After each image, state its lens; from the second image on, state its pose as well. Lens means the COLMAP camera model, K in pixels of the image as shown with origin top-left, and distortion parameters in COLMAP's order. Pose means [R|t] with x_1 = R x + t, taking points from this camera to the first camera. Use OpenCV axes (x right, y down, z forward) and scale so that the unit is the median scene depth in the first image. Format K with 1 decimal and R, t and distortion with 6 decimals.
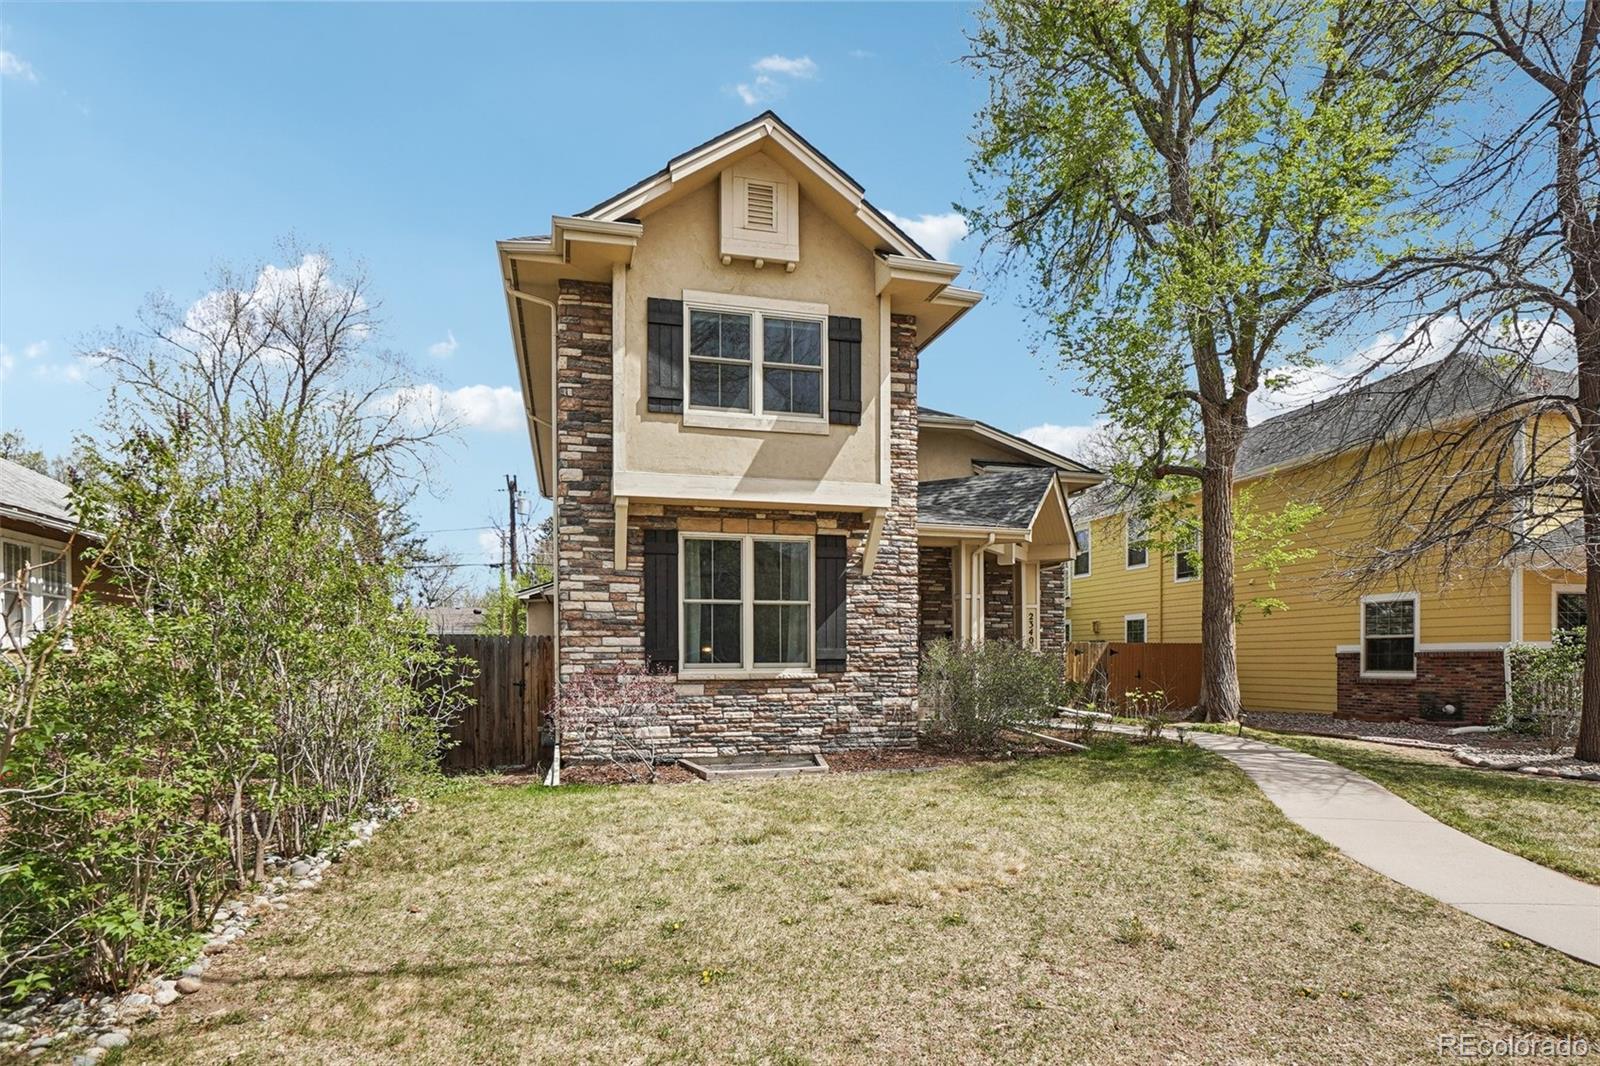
lens RADIAL K [[859.4, 0, 809.4], [0, 859.4, 539.1], [0, 0, 1]] dist [-0.025813, 0.003353]
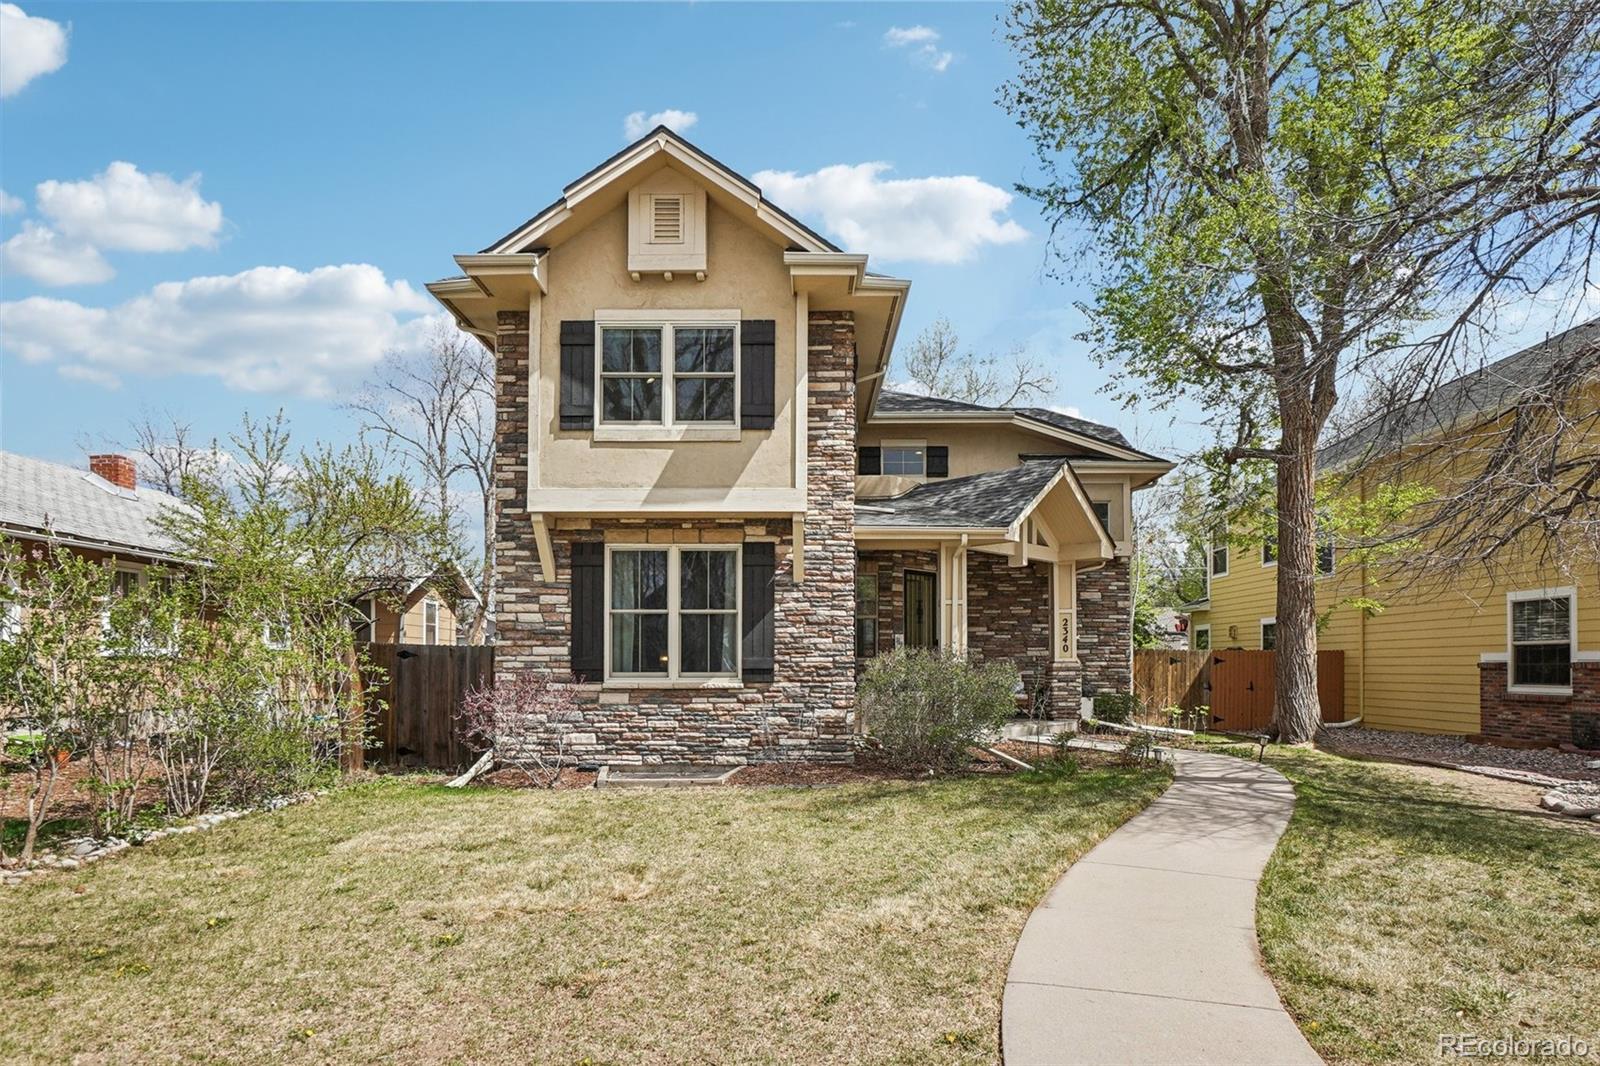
lens RADIAL K [[859.4, 0, 809.5], [0, 859.4, 530.4], [0, 0, 1]] dist [-0.025813, 0.003353]
pose [[0.966041, -0.036249, -0.255835, 0.346095], [0.031817, 0.999264, -0.021442, 0.005070], [0.256424, 0.012574, 0.966483, 0.068623]]
